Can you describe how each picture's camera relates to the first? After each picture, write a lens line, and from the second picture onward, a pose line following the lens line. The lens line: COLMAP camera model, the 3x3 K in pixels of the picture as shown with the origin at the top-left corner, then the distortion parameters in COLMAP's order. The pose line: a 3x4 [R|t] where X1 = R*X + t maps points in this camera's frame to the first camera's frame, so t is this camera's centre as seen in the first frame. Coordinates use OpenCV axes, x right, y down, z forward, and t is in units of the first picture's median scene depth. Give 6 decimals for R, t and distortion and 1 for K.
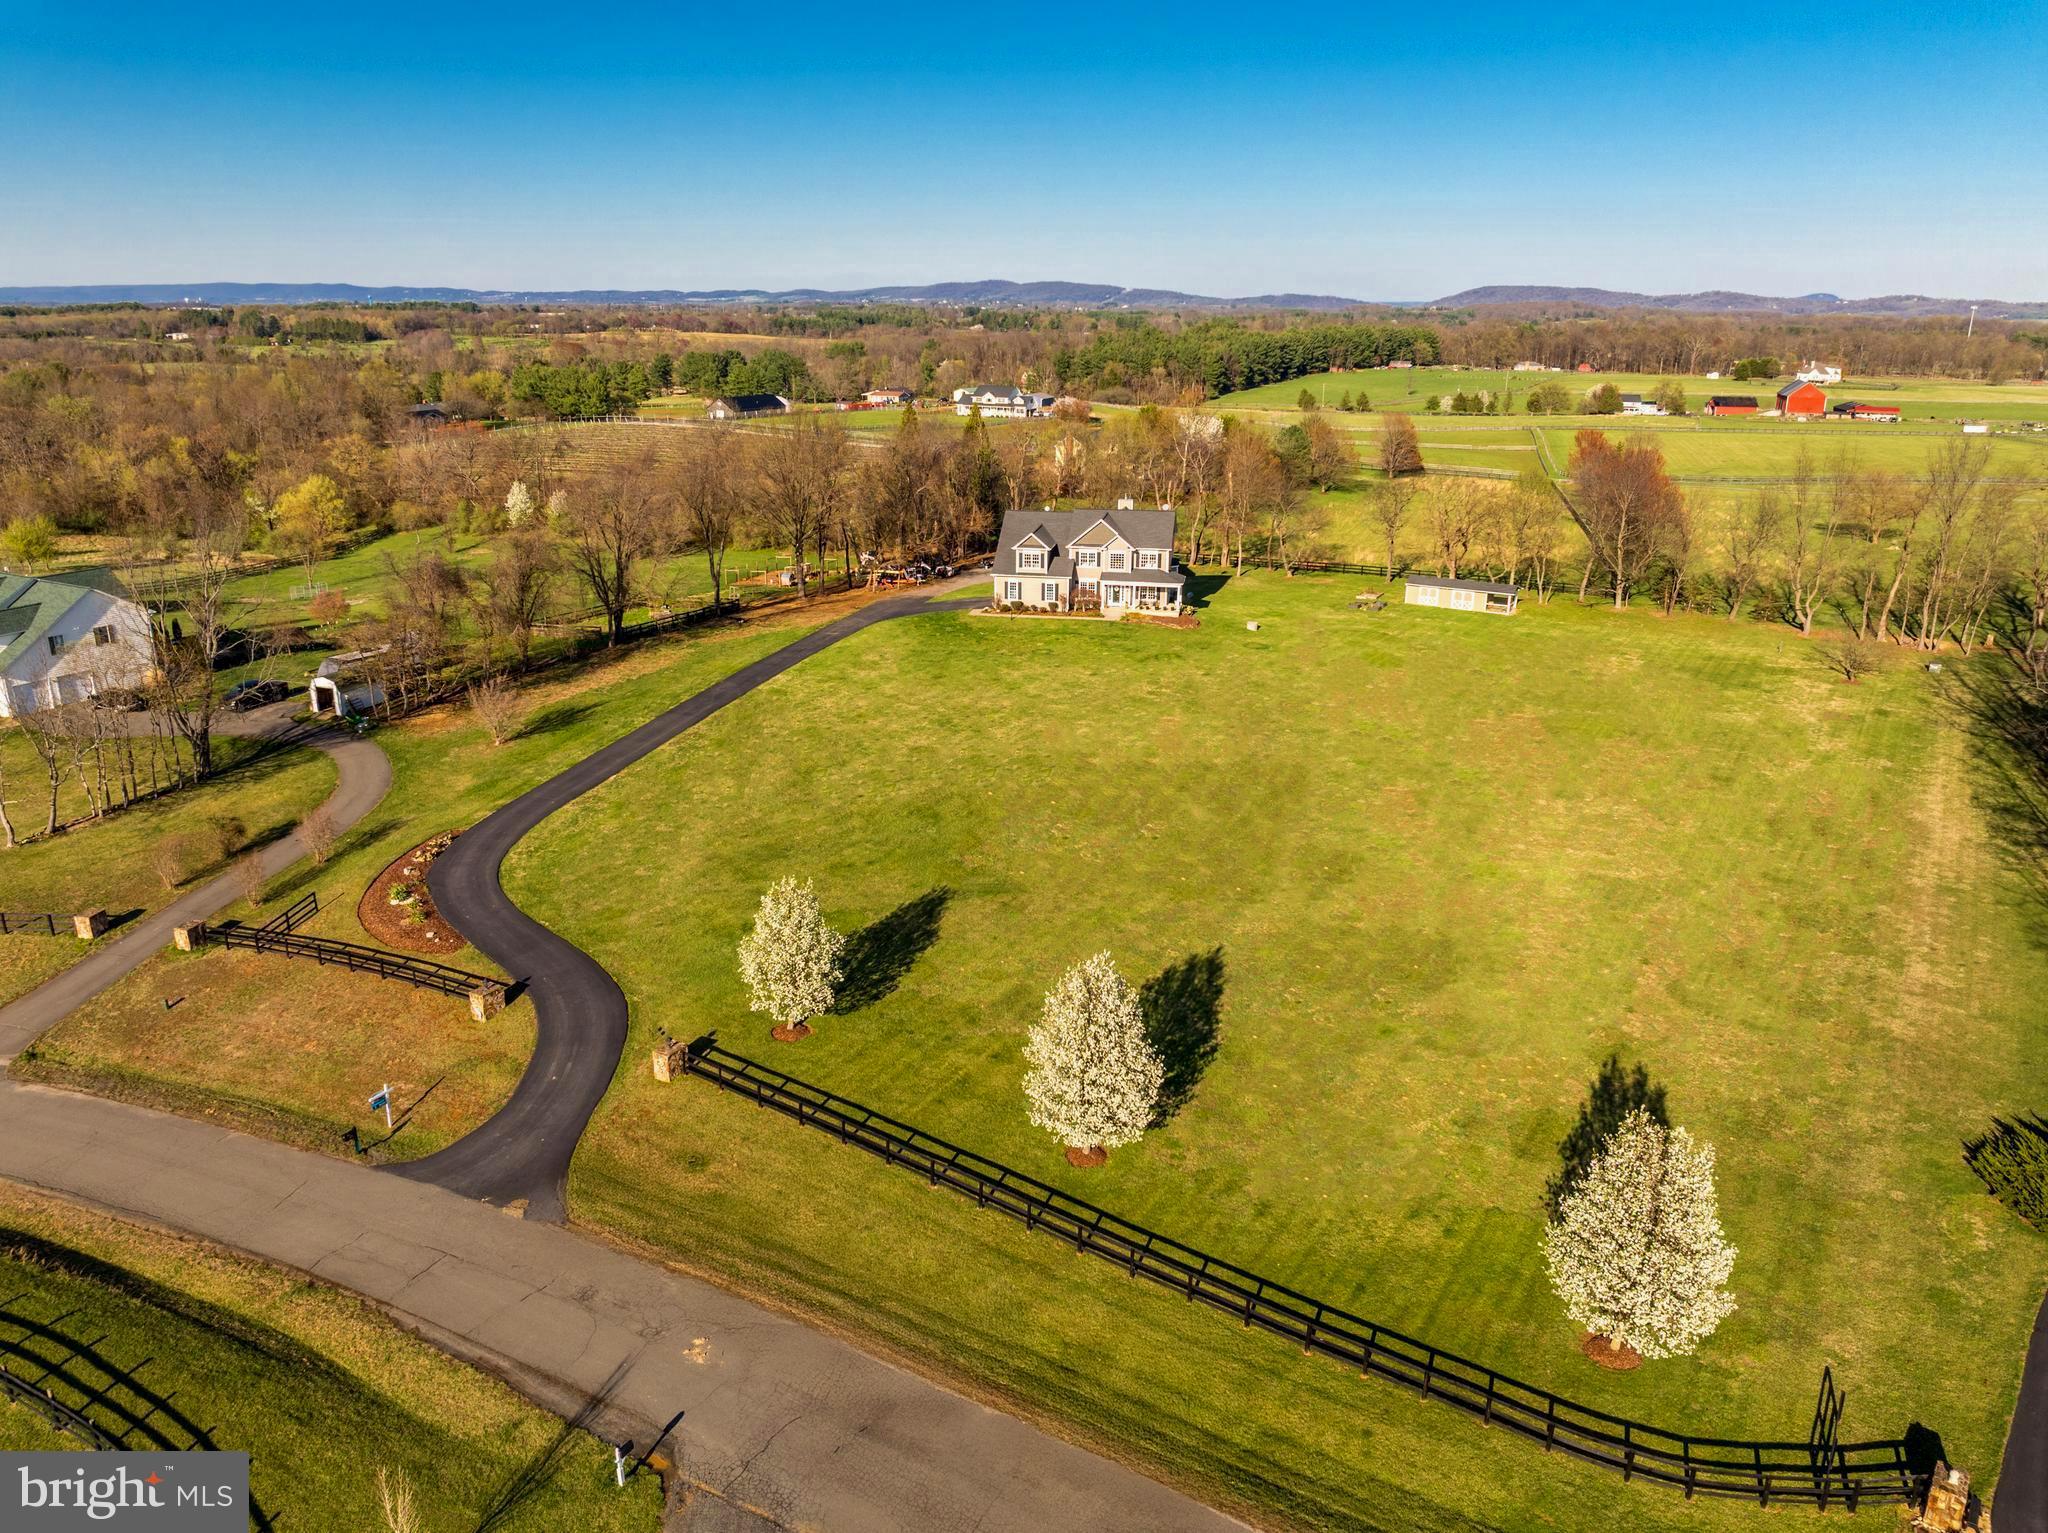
lens RADIAL K [[1454.2, 0, 1024.0], [0, 1454.2, 766.5], [0, 0, 1]] dist [-0.031759, 0.003551]
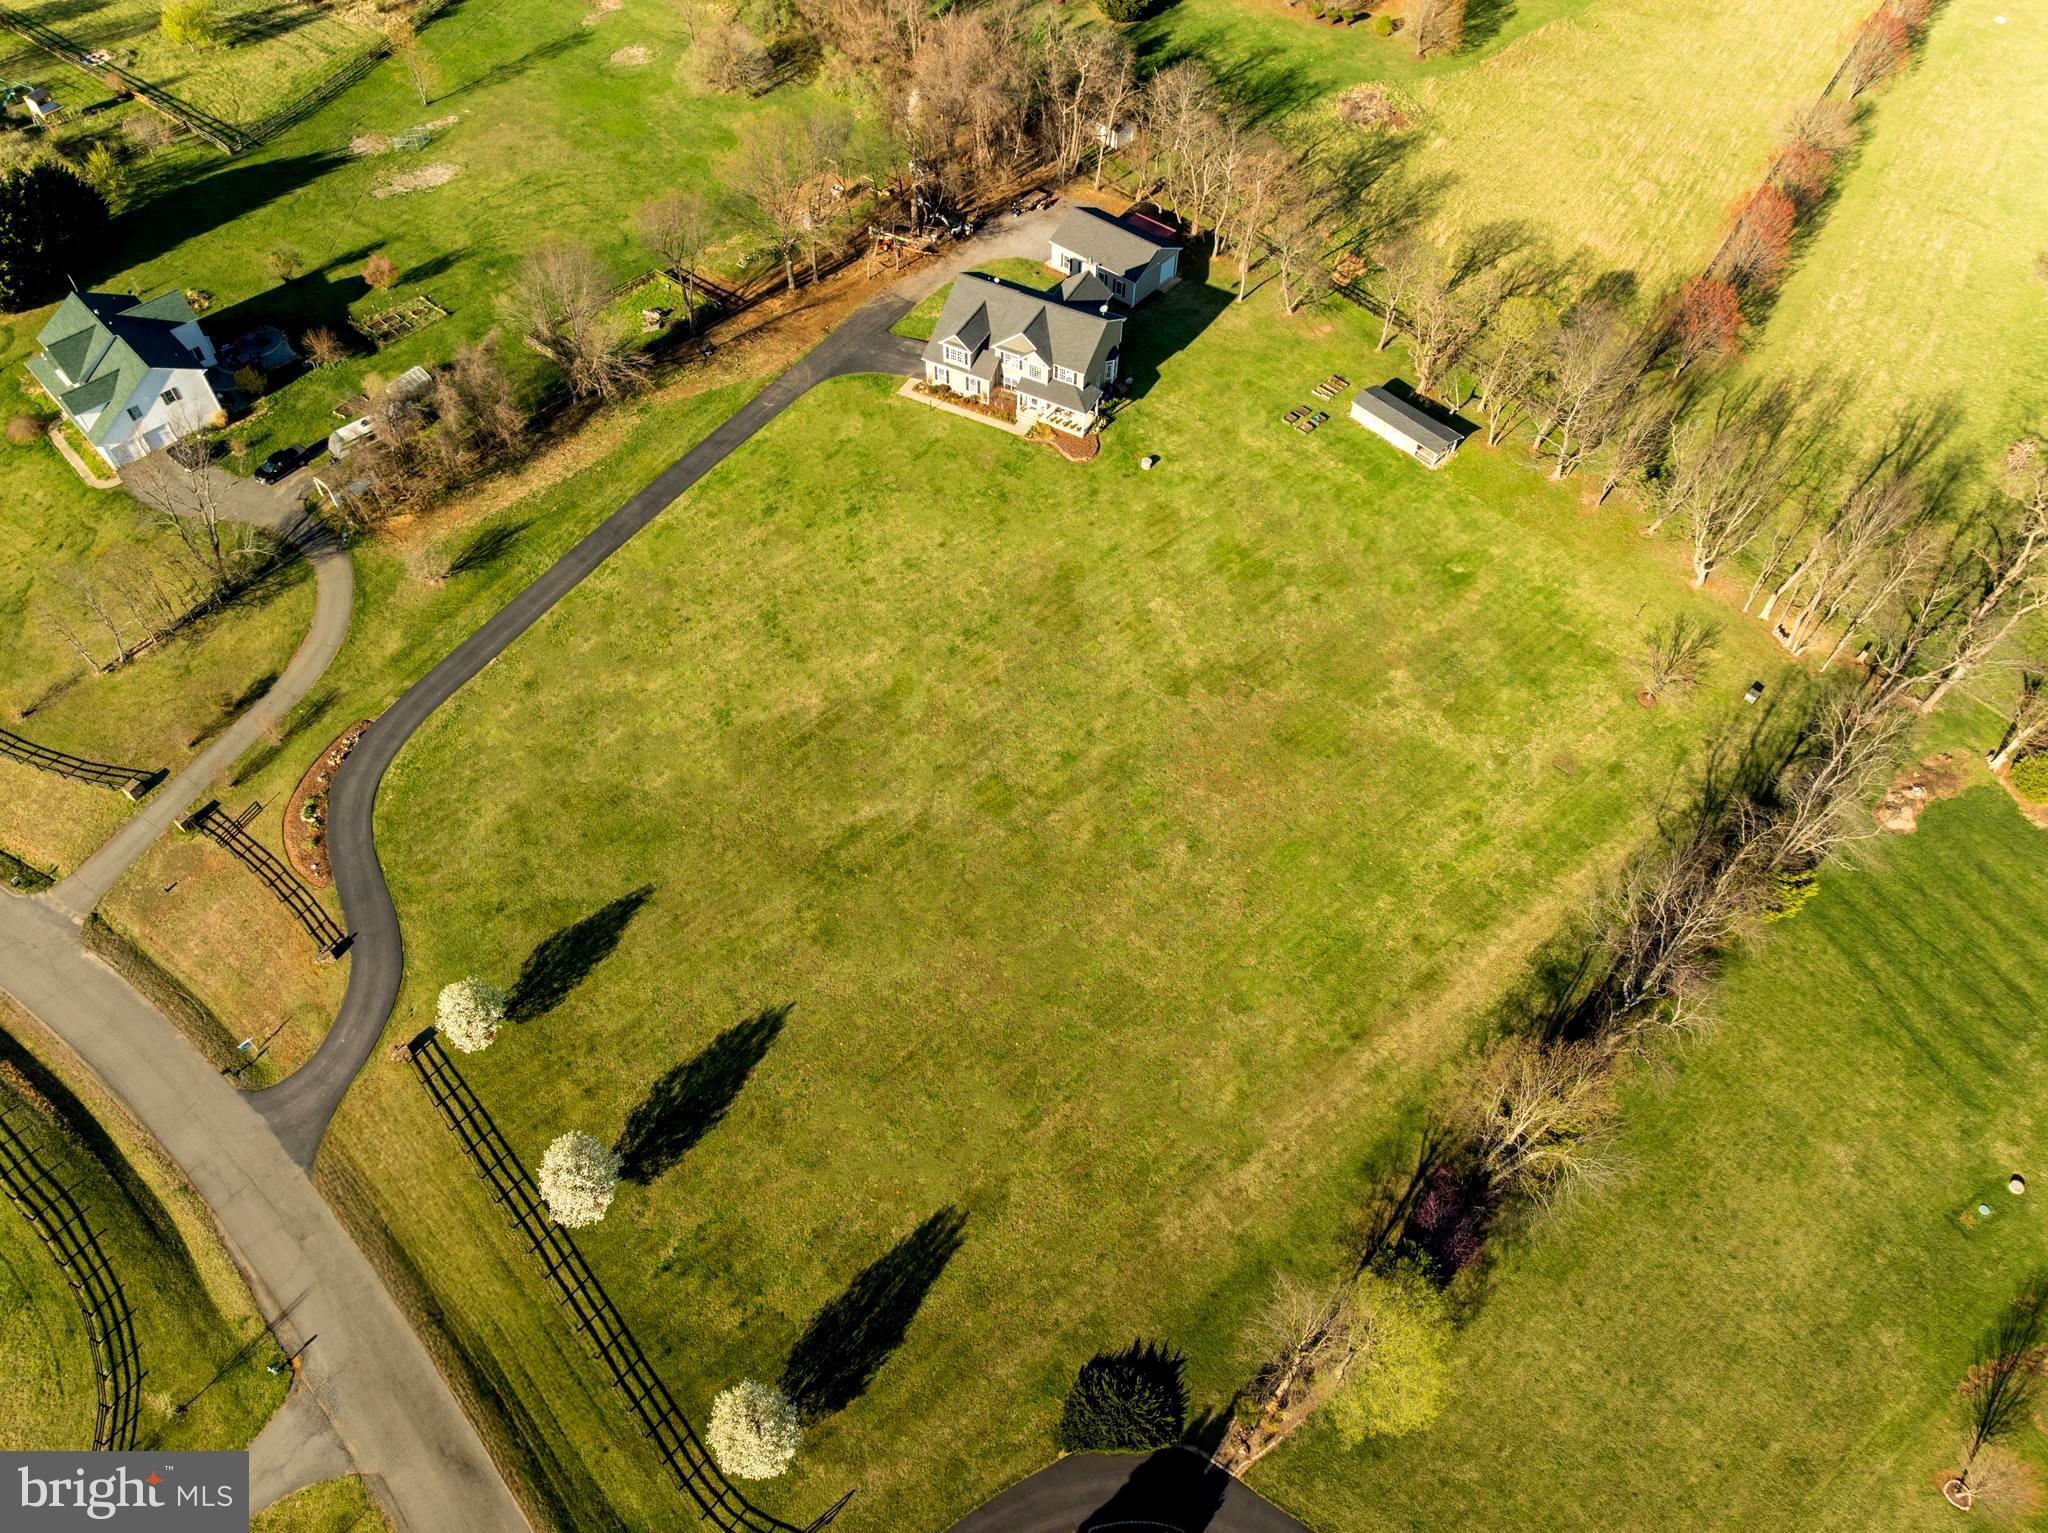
lens RADIAL K [[1454.2, 0, 1024.0], [0, 1454.2, 766.5], [0, 0, 1]] dist [-0.031759, 0.003551]
pose [[0.954223, 0.244665, -0.172038, 0.303157], [-0.101072, 0.805132, 0.584420, -0.518715], [0.281500, -0.540278, 0.793005, 0.023948]]
